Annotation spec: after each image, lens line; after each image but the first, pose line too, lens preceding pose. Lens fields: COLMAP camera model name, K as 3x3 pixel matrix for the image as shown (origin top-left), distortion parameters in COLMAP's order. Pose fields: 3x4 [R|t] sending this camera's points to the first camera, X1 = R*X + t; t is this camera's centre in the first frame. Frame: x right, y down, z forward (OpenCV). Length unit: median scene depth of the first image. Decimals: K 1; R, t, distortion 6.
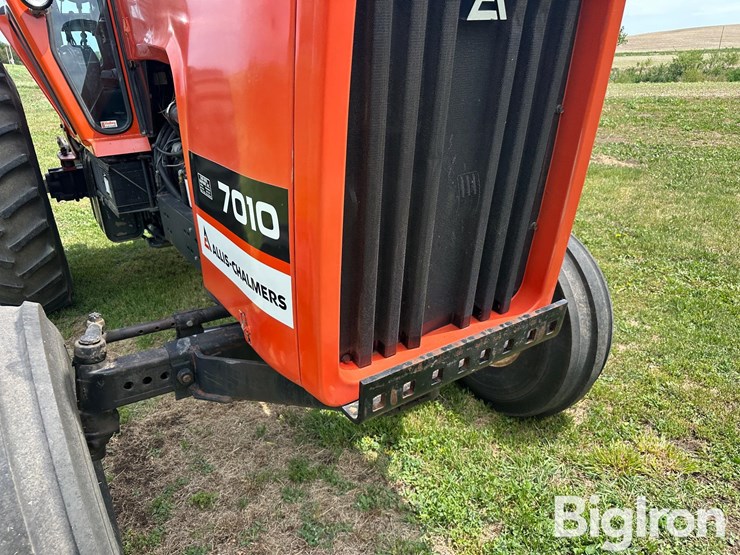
lens RADIAL K [[510.5, 0, 367.8], [0, 510.5, 282.1], [0, 0, 1]] dist [0.027172, -0.040721]
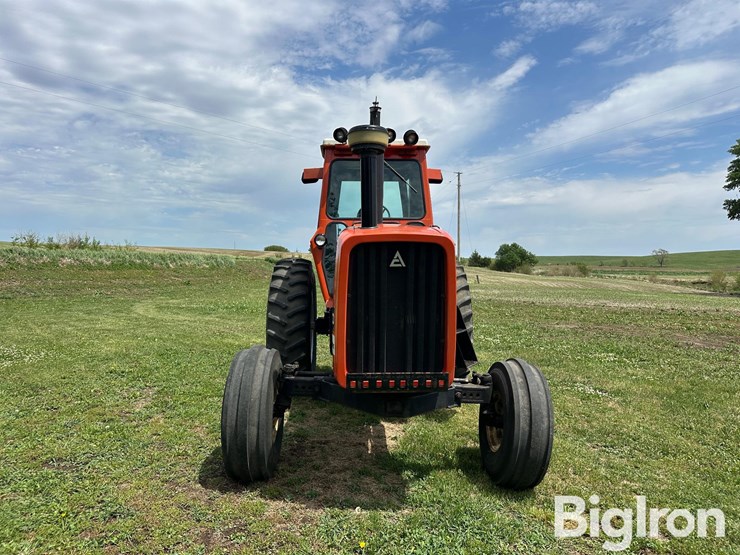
lens RADIAL K [[504.9, 0, 370.7], [0, 504.9, 277.1], [0, 0, 1]] dist [0.044451, -0.001443]
pose [[0.861444, 0.054804, -0.504888, 0.890397], [-0.235757, 0.923700, -0.301987, 0.299345], [0.449815, 0.379176, 0.808636, -0.879068]]
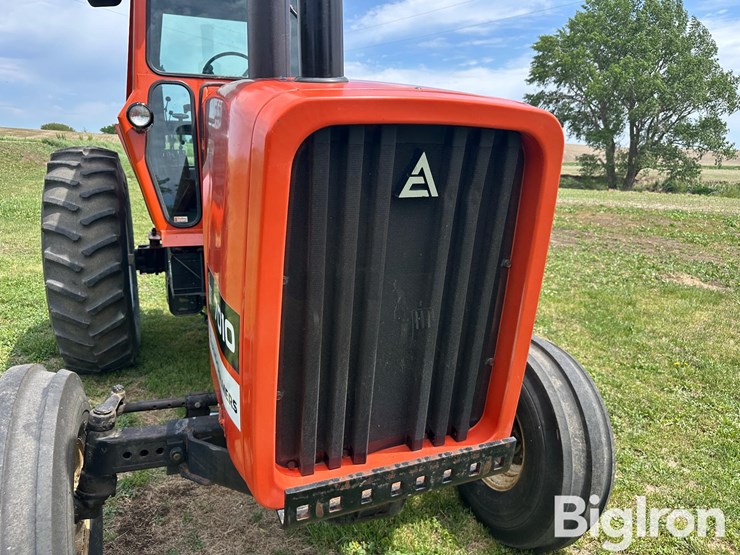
lens RADIAL K [[511.8, 0, 370.0], [0, 511.8, 277.5], [0, 0, 1]] dist [-0.005429, -0.006161]
pose [[0.981632, 0.101625, -0.161463, 0.166635], [-0.127798, 0.978645, -0.161003, -0.057441], [0.141653, 0.178680, 0.973657, -0.079300]]
